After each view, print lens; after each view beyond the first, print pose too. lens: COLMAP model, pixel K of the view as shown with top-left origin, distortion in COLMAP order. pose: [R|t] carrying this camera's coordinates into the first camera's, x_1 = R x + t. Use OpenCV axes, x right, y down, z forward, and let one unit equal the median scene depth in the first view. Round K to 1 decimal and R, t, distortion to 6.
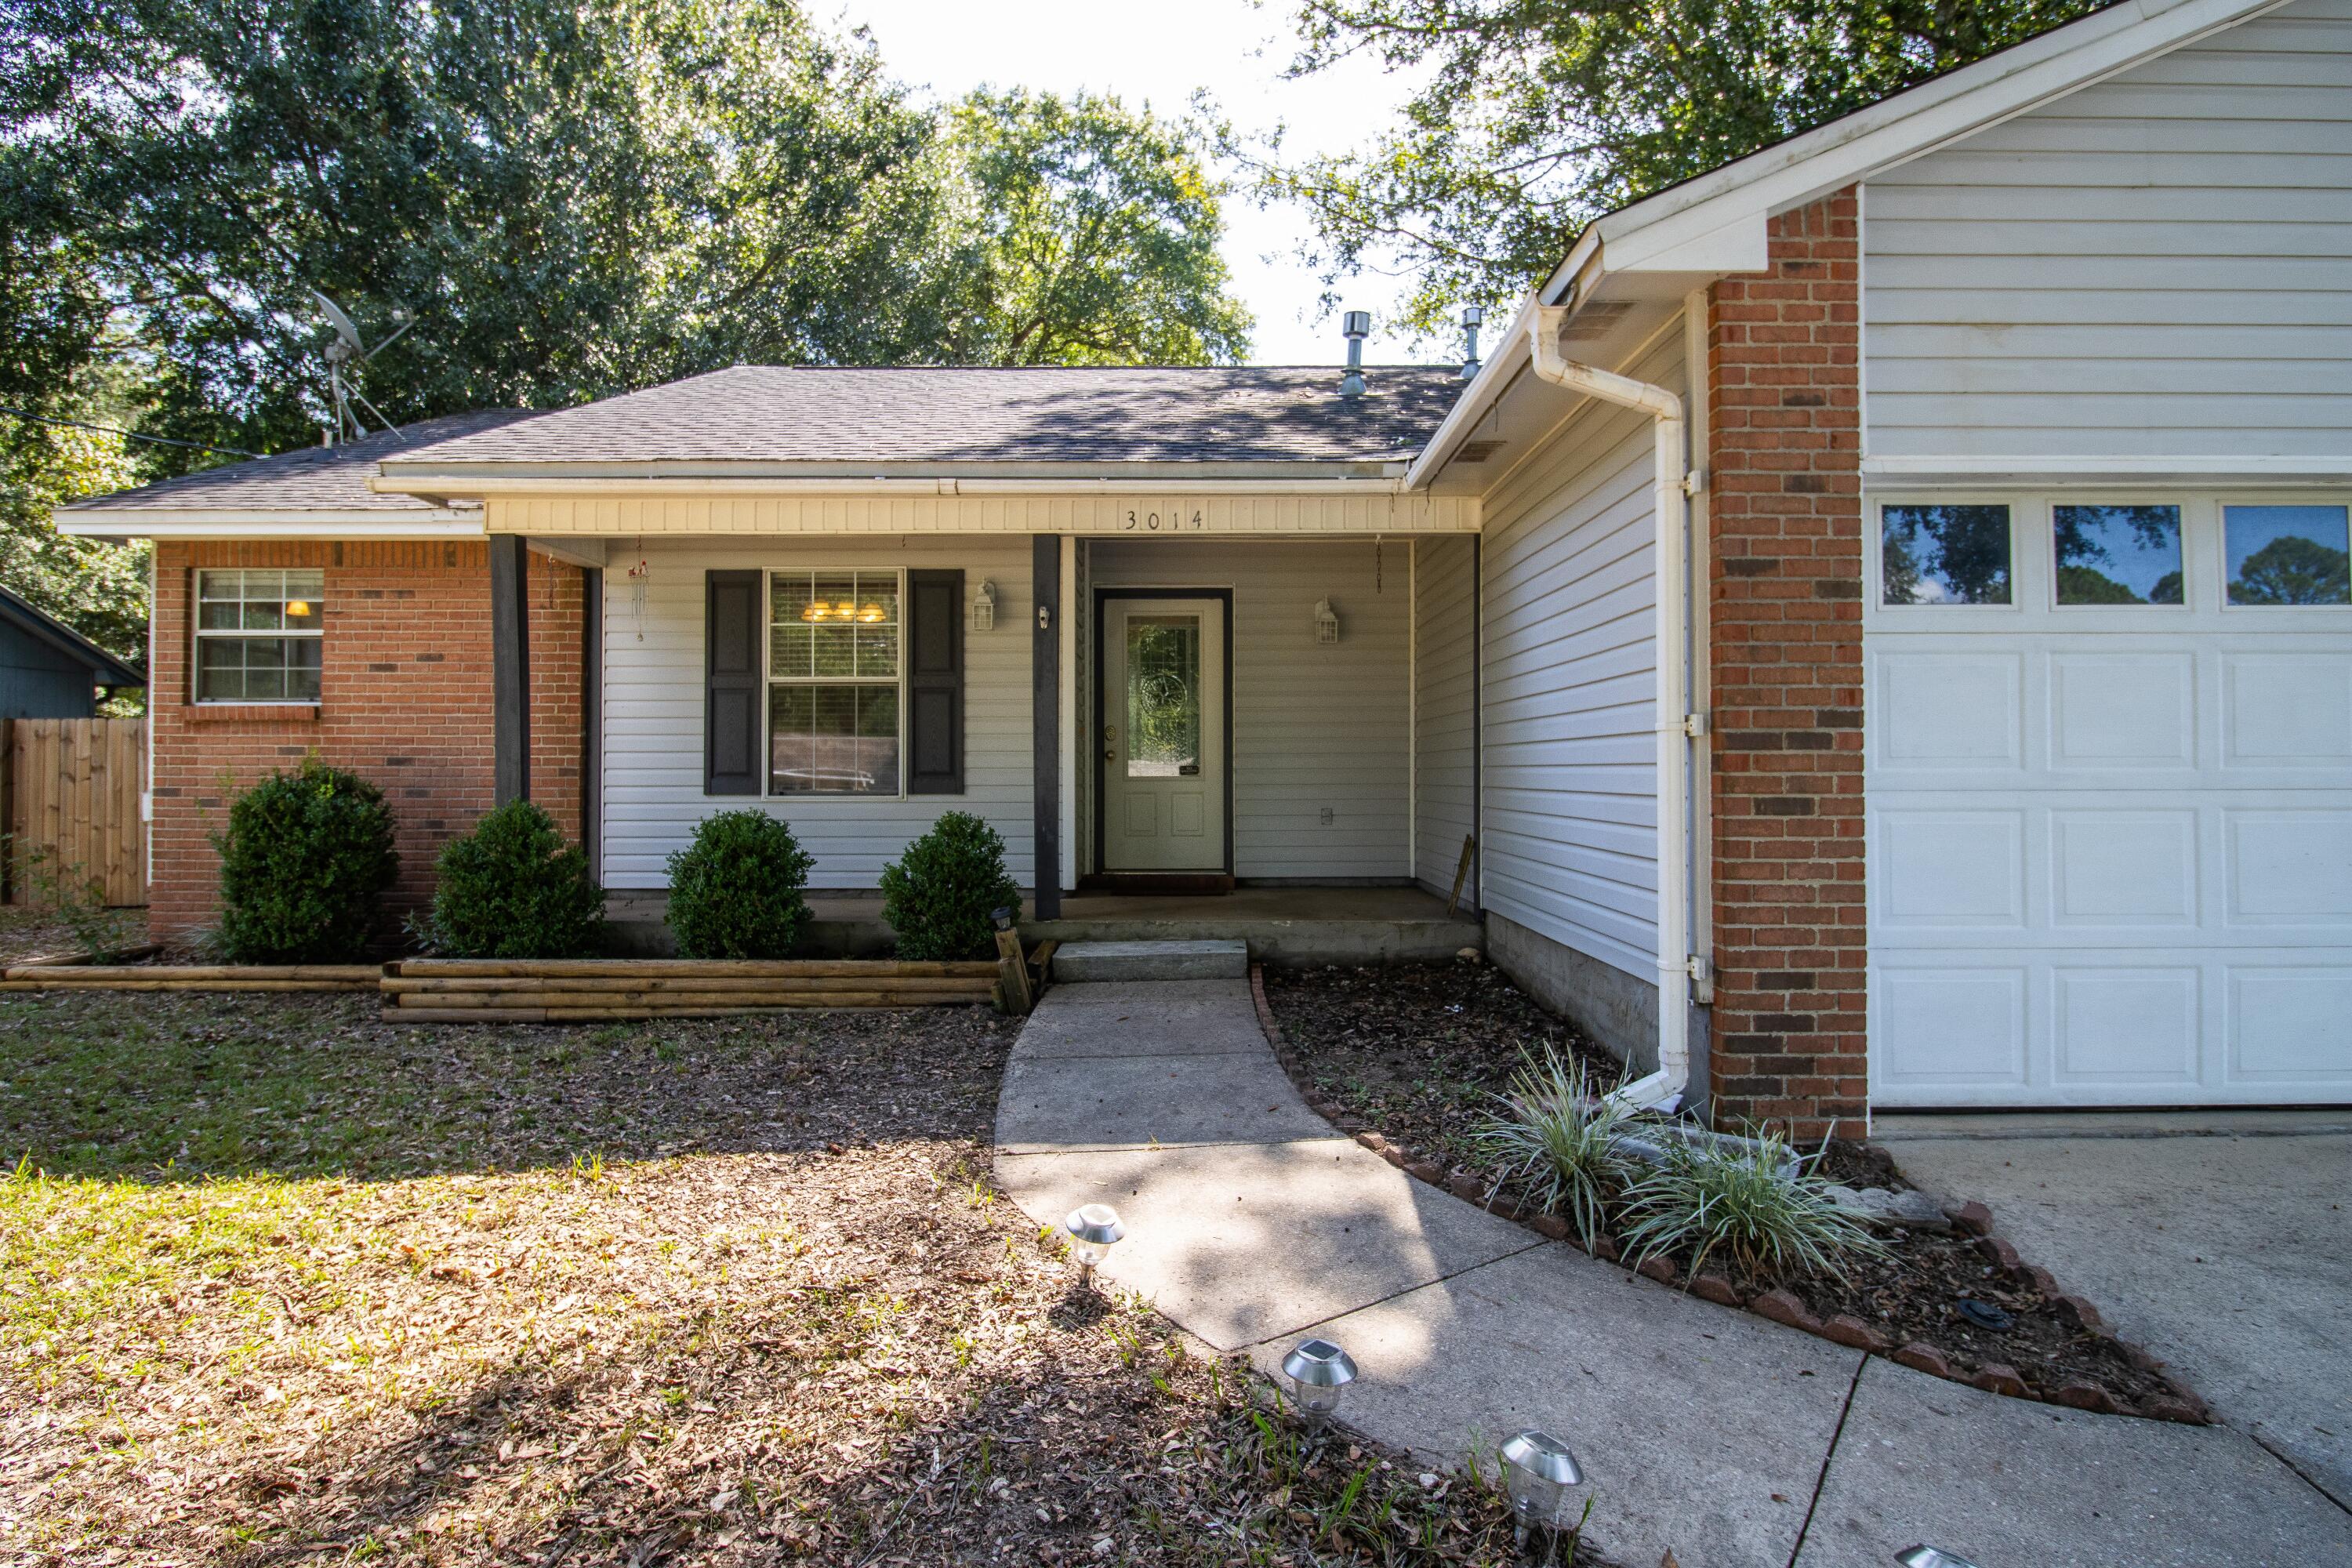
lens RADIAL K [[1290.9, 0, 1192.7], [0, 1290.9, 772.8], [0, 0, 1]] dist [-0.003584, -0.001317]
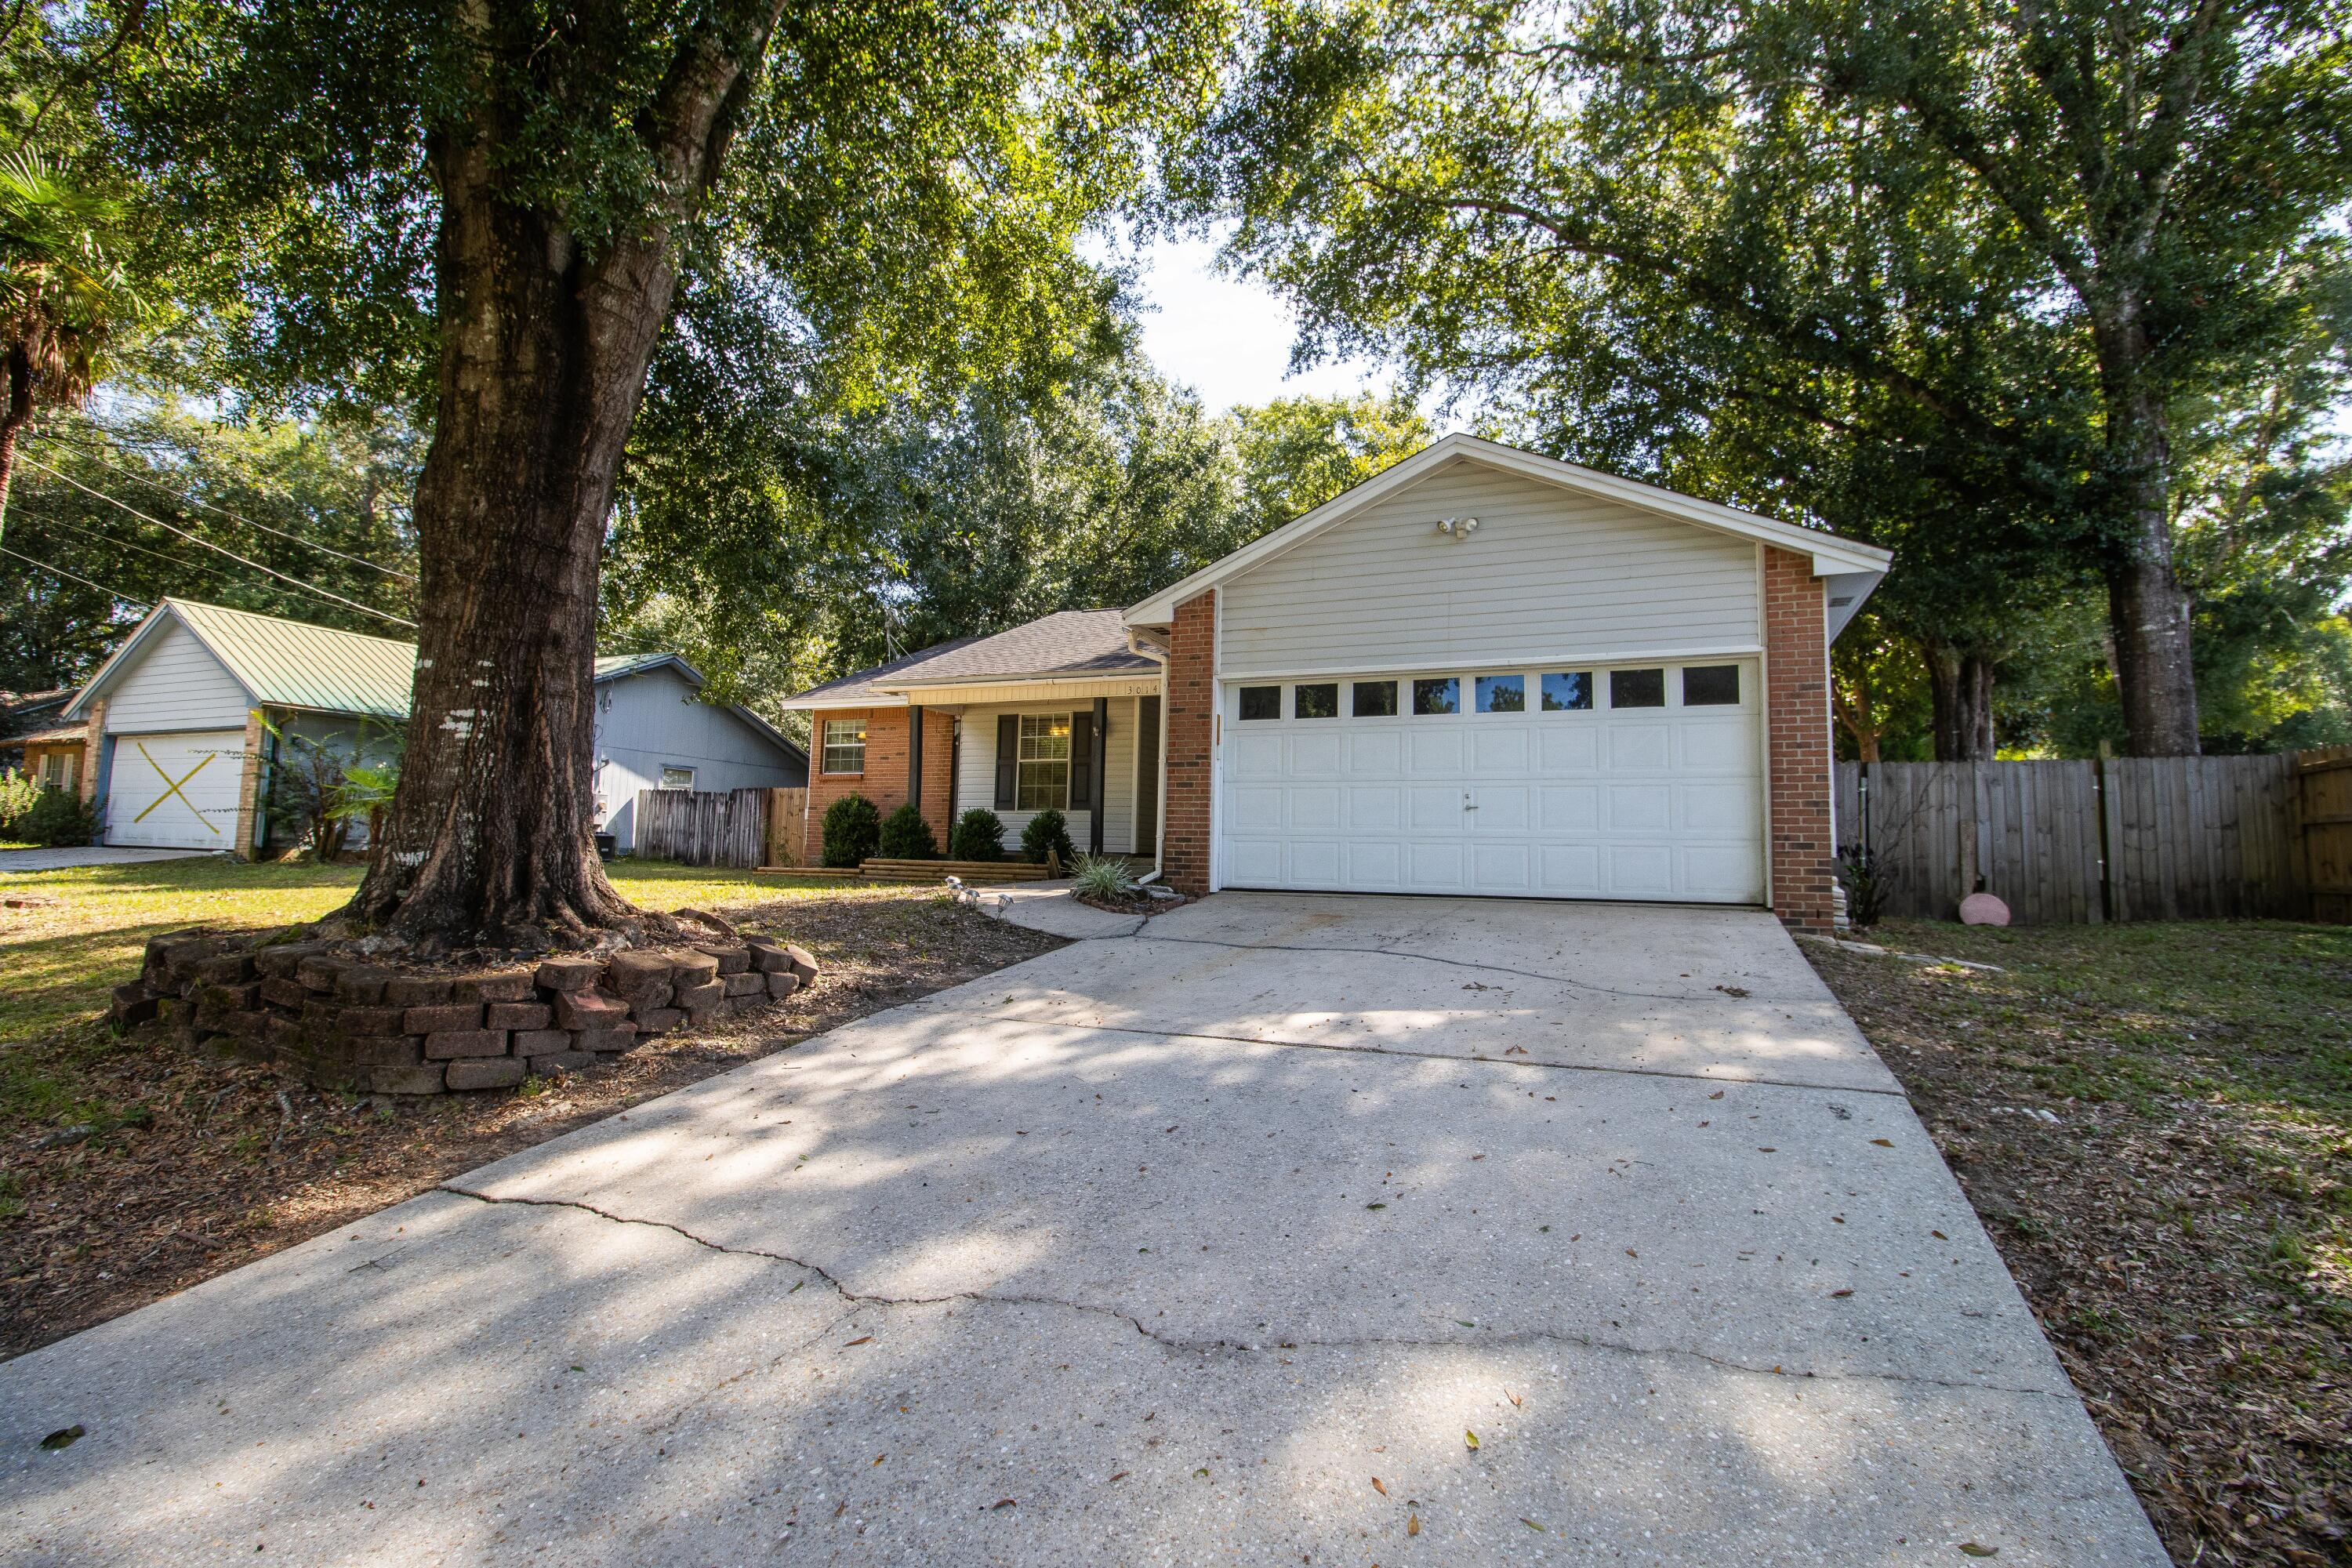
lens RADIAL K [[1107.2, 0, 1184.3], [0, 1107.2, 767.9], [0, 0, 1]] dist [0.003302, -0.014736]
pose [[0.920102, -0.011872, -0.391499, 0.729684], [-0.023101, 0.996156, -0.084501, 0.102644], [0.390997, 0.086794, 0.916290, -0.718267]]
